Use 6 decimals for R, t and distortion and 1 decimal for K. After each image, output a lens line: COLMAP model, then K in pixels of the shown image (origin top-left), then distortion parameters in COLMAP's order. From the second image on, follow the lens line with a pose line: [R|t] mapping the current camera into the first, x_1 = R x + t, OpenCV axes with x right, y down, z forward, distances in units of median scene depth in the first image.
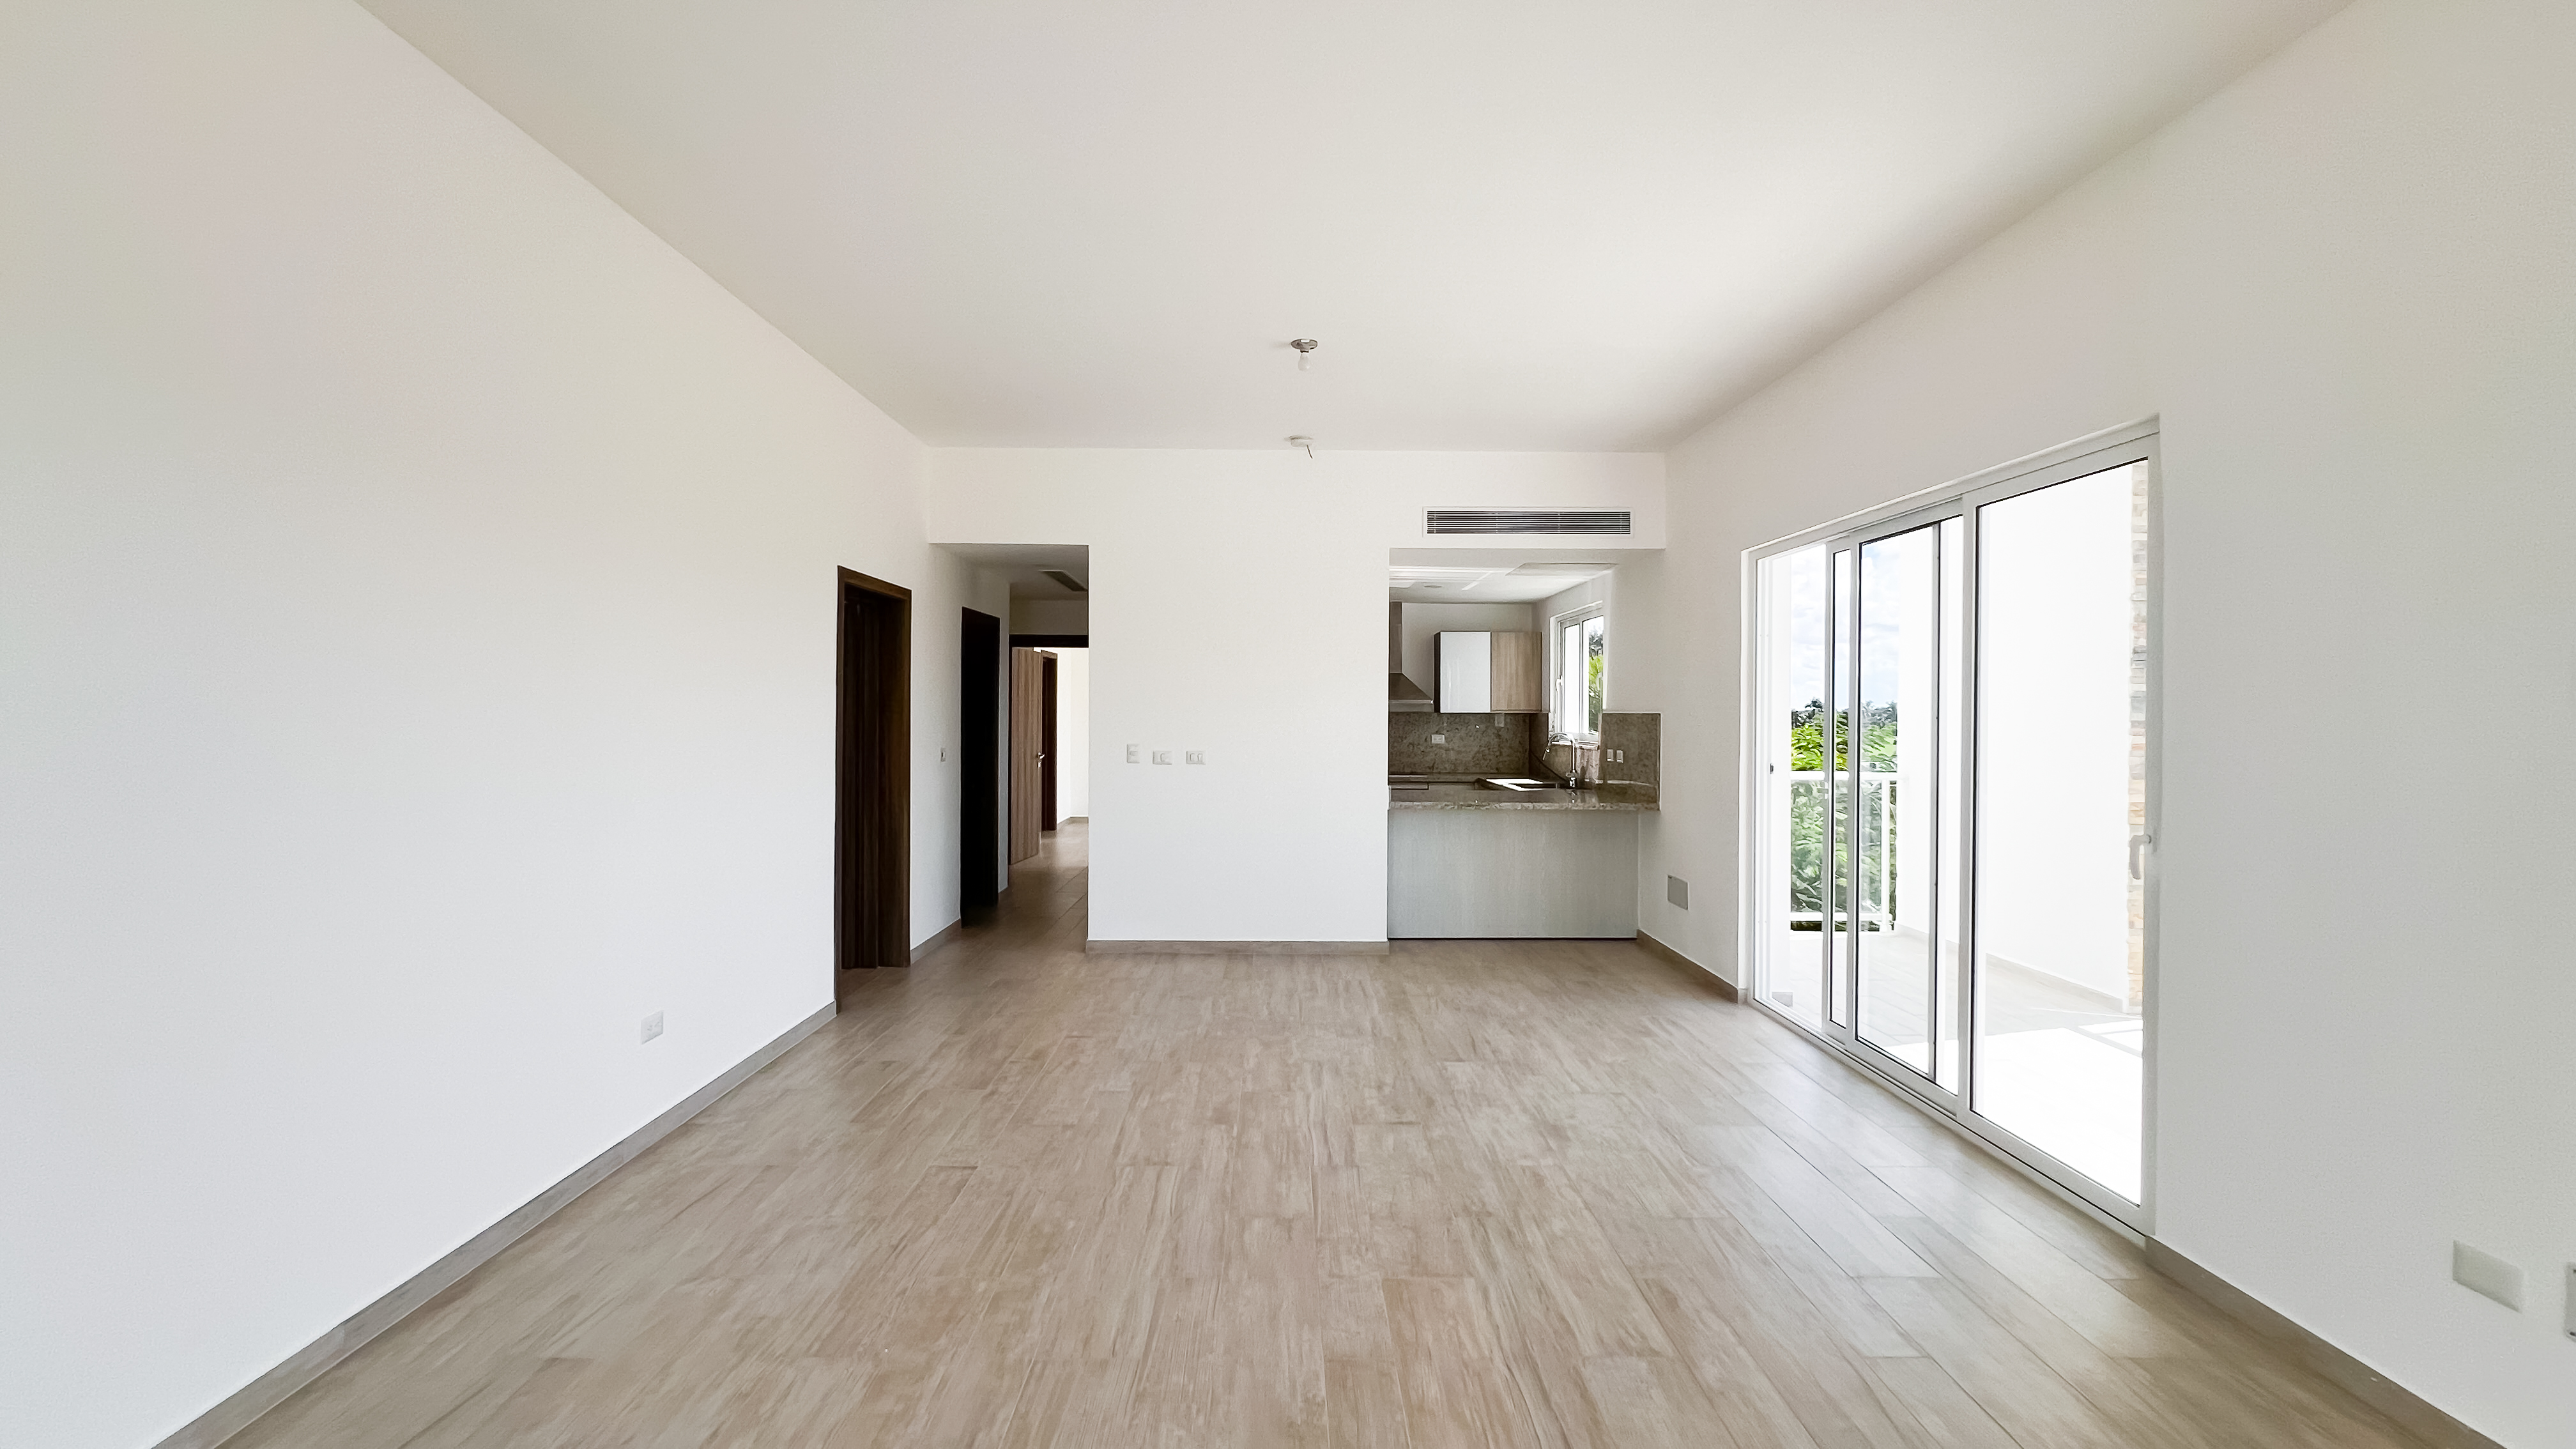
lens RADIAL K [[1036.3, 0, 1286.3], [0, 1036.3, 718.6], [0, 0, 1]] dist [-0.002948, -0.000426]
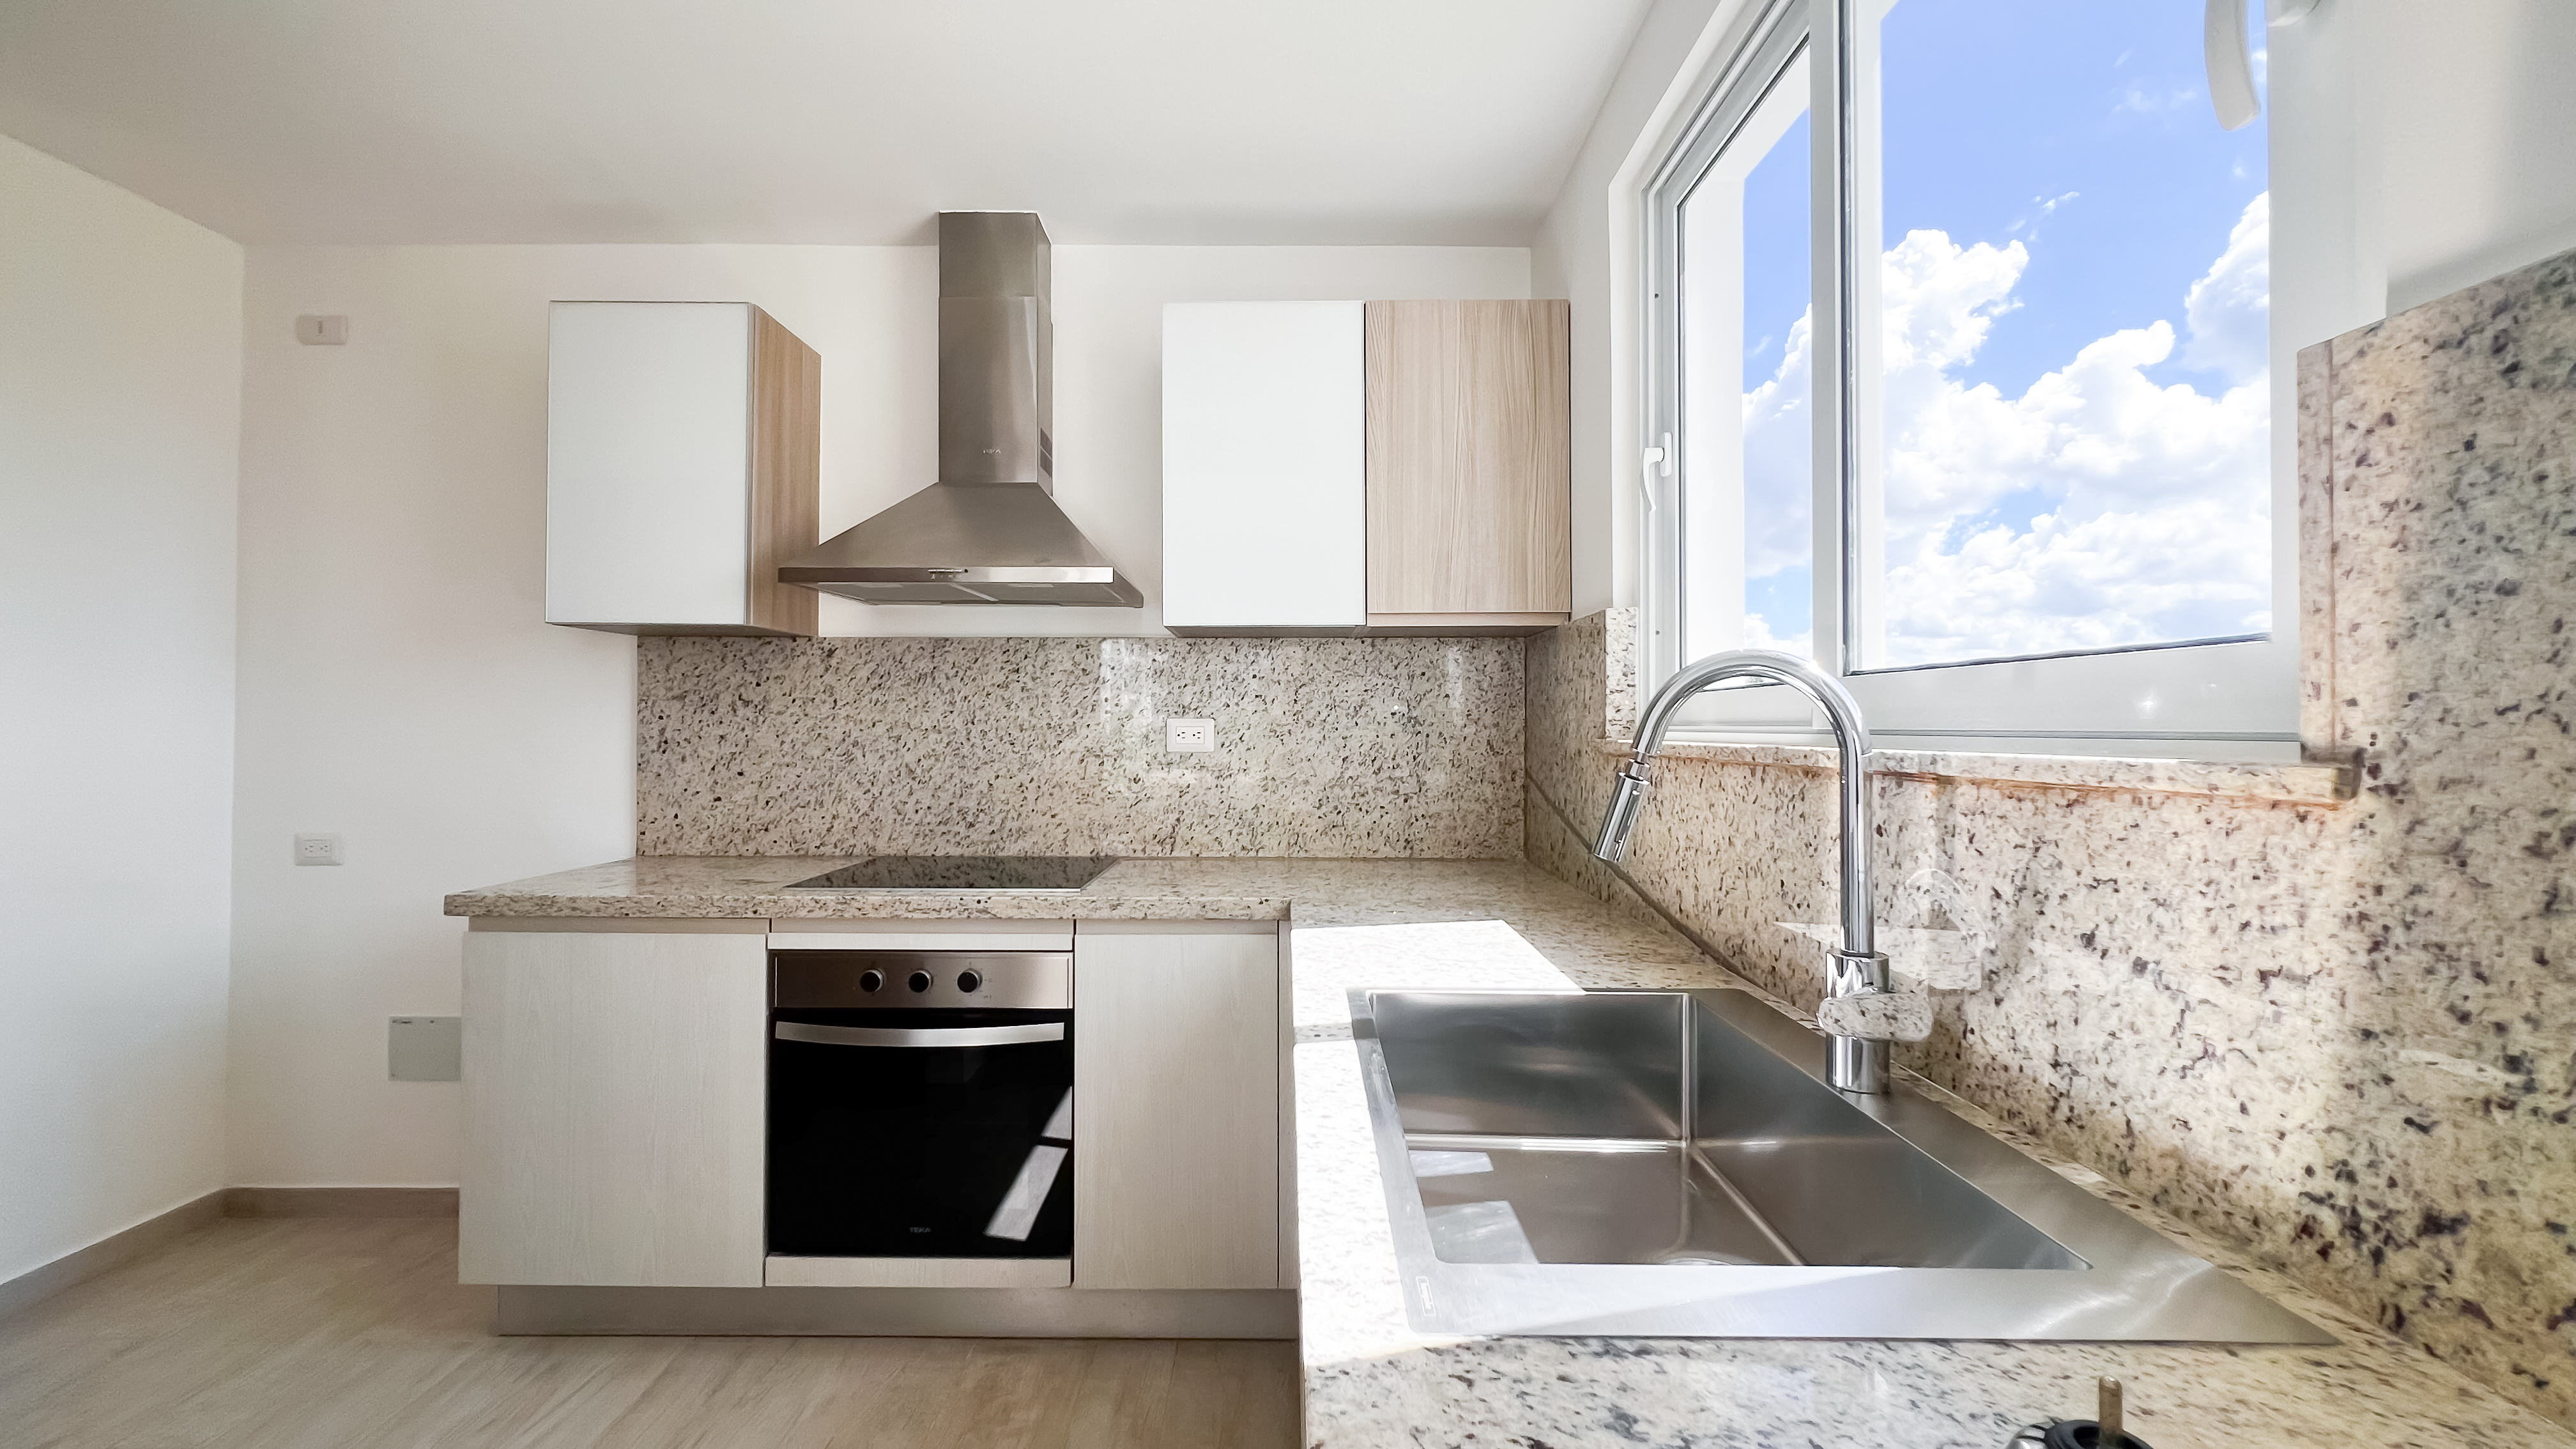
lens RADIAL K [[1068.8, 0, 1287.2], [0, 1068.8, 719.9], [0, 0, 1]] dist [-0.000269, -0.000066]
pose [[0.999948, -0.005107, 0.008883, 0.175038], [0.005187, 0.999946, -0.008996, 0.019354], [-0.008836, 0.009041, 0.999920, 0.740705]]
